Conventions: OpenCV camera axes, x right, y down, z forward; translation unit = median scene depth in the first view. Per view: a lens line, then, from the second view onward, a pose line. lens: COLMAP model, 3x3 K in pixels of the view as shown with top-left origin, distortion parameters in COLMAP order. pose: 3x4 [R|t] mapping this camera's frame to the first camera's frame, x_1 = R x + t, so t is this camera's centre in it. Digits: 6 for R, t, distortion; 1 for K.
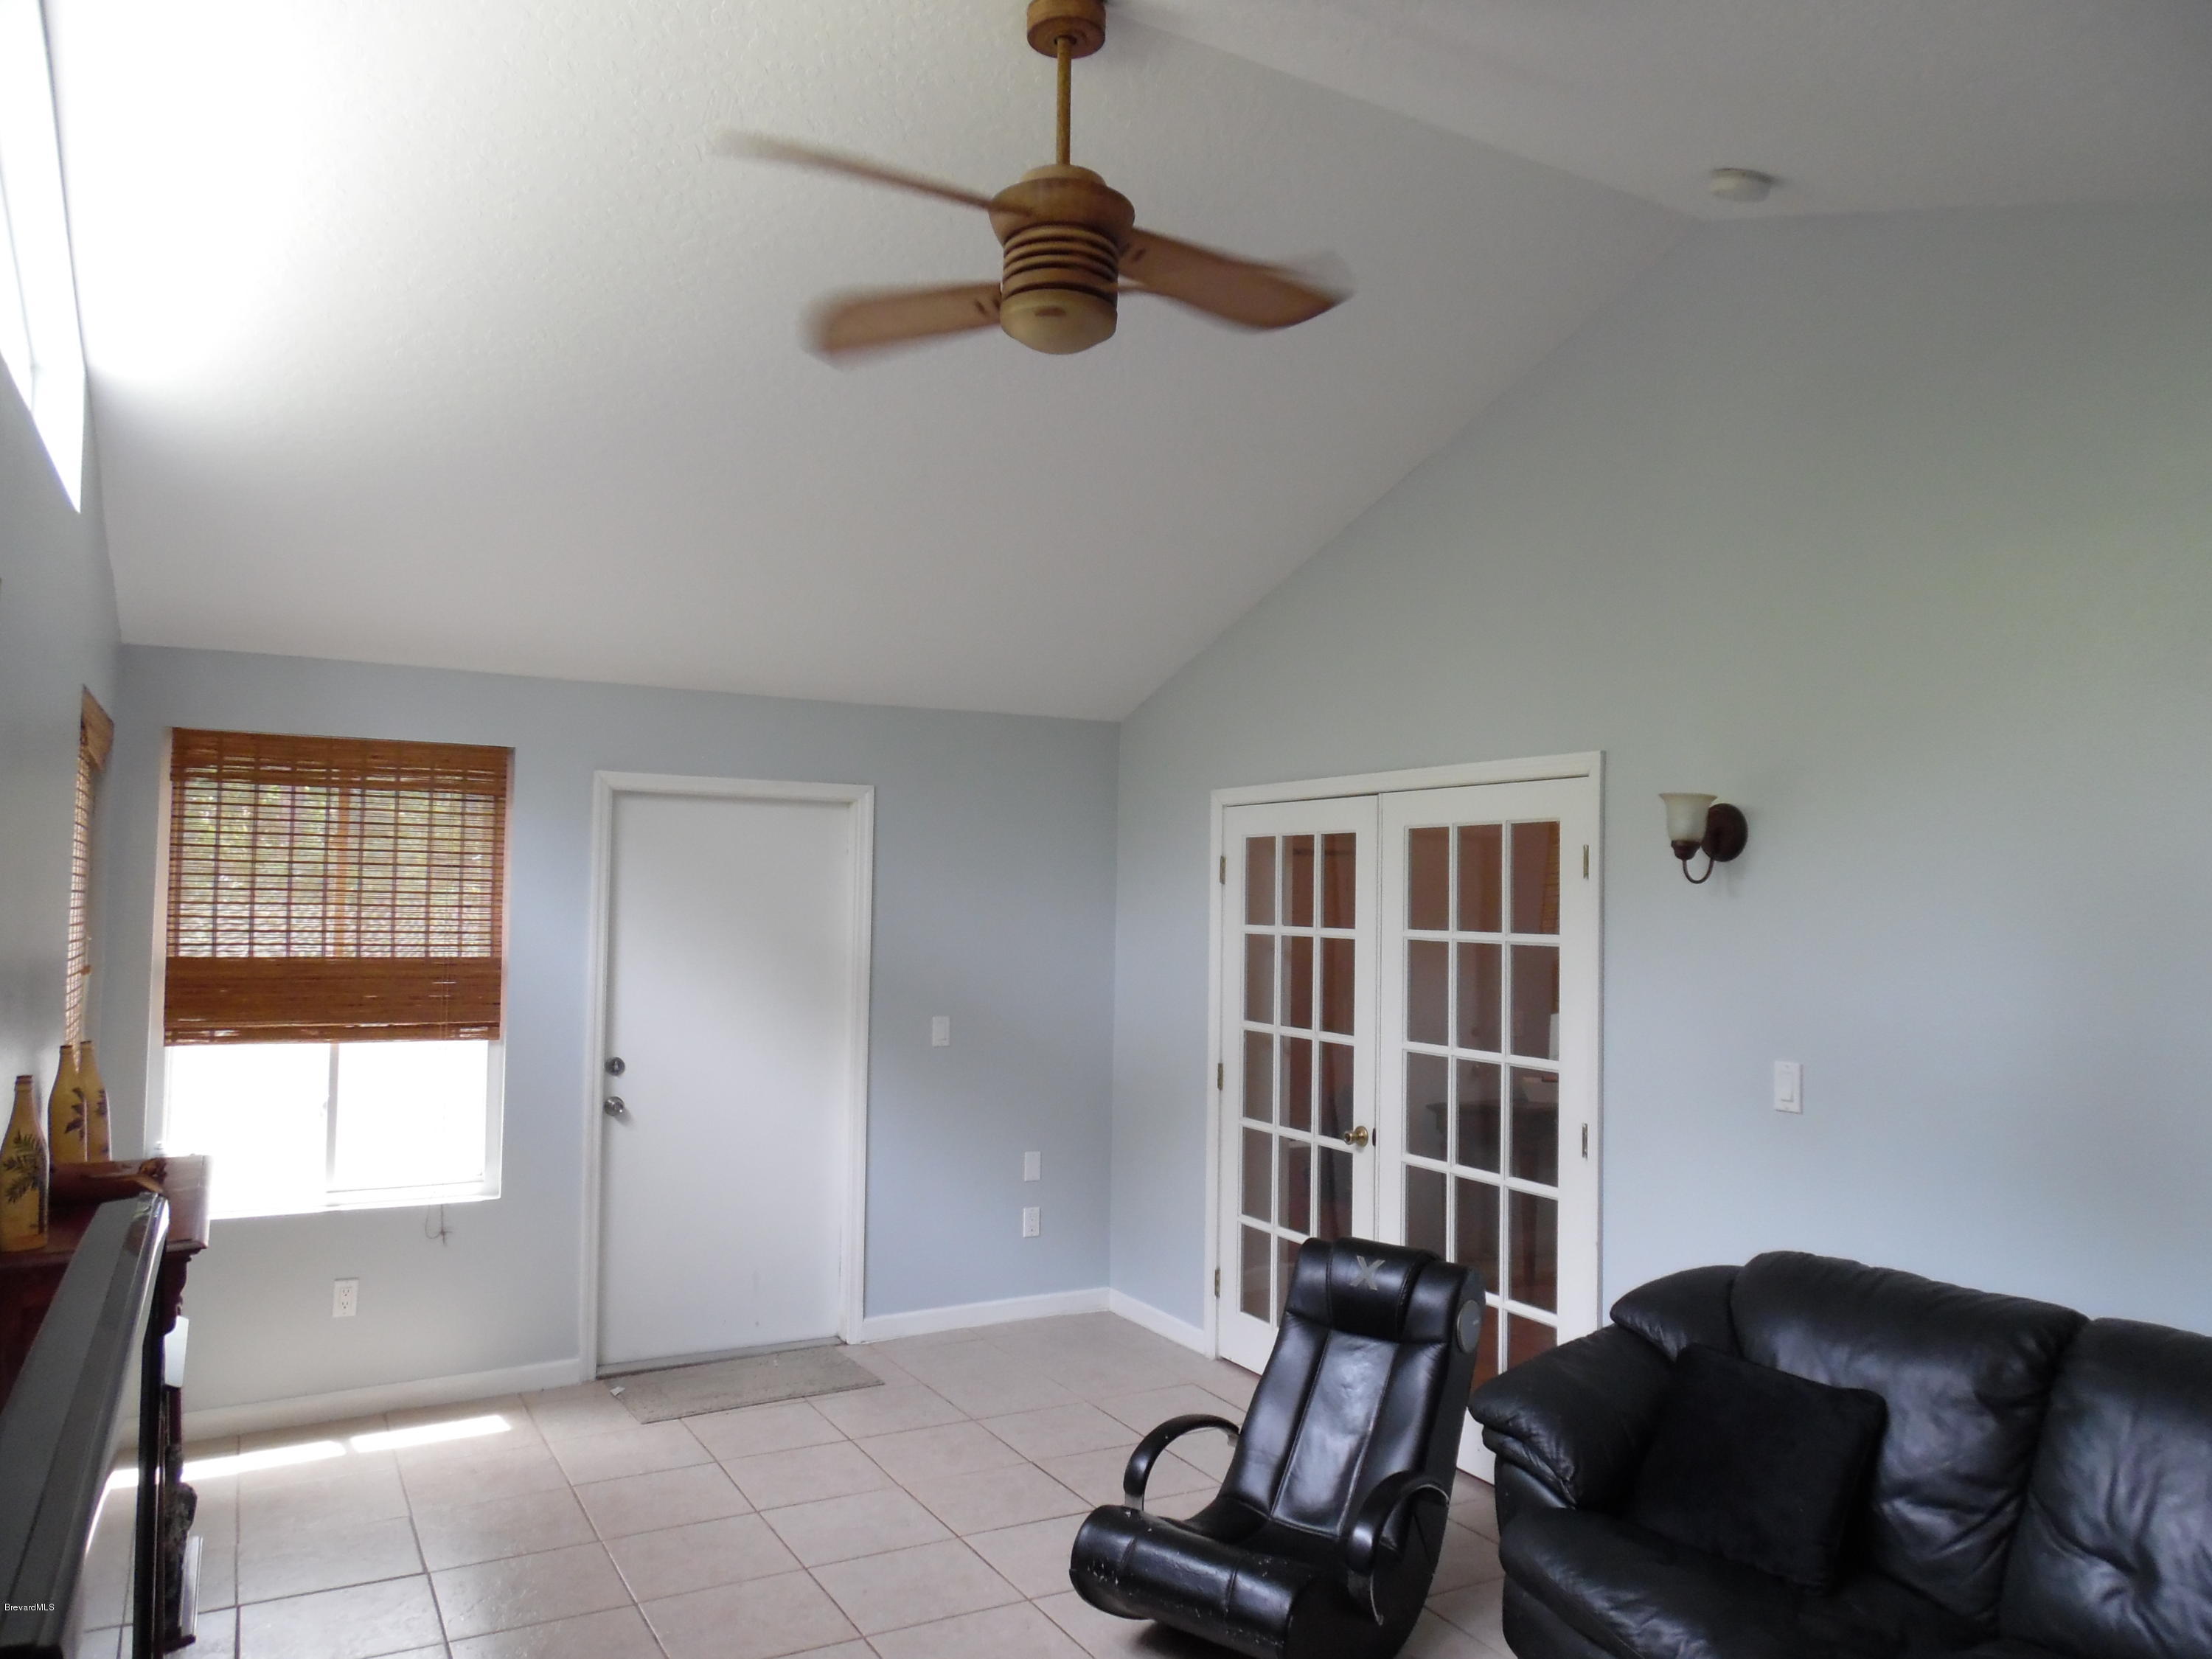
lens RADIAL K [[1518.6, 0, 1106.0], [0, 1518.6, 829.5], [0, 0, 1]] dist [-0.057966, 0.001526]
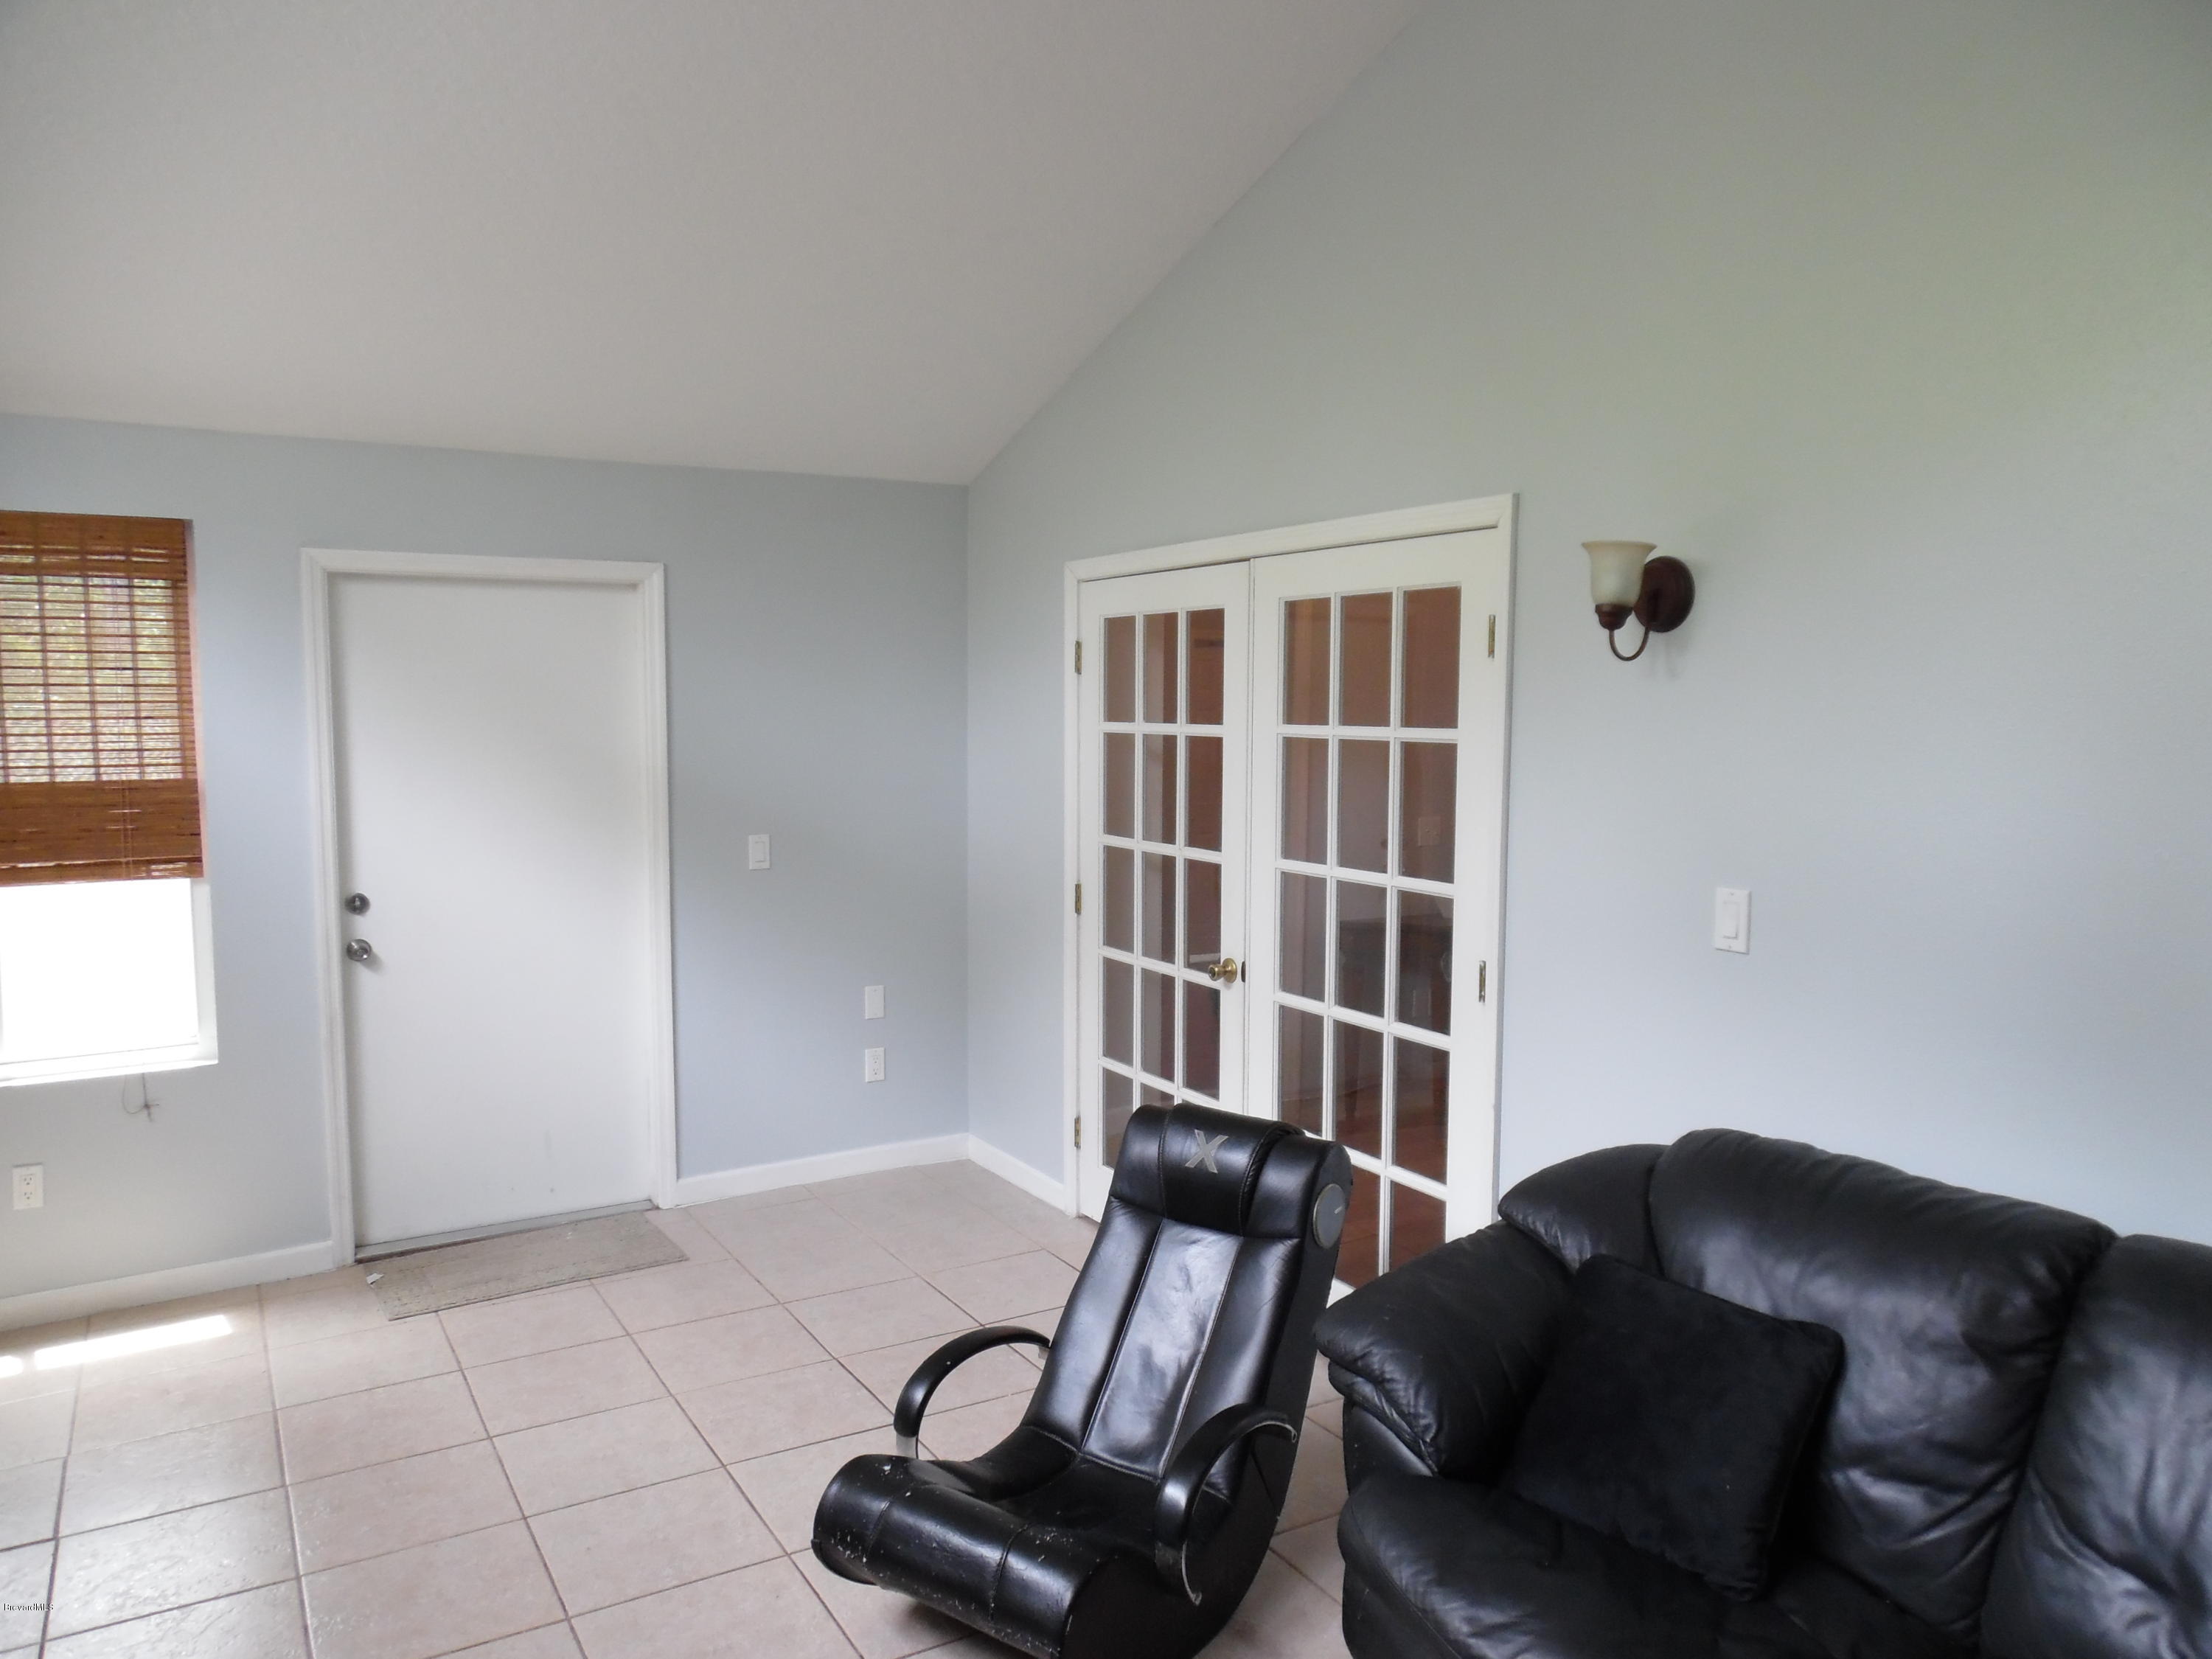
lens RADIAL K [[1530.8, 0, 1113.7], [0, 1530.8, 862.5], [0, 0, 1]] dist [-0.053591, -0.003817]
pose [[0.999105, -0.018357, 0.038113, 0.085050], [0.012398, 0.988442, 0.151091, 0.015168], [-0.040447, -0.150483, 0.987785, 0.194296]]
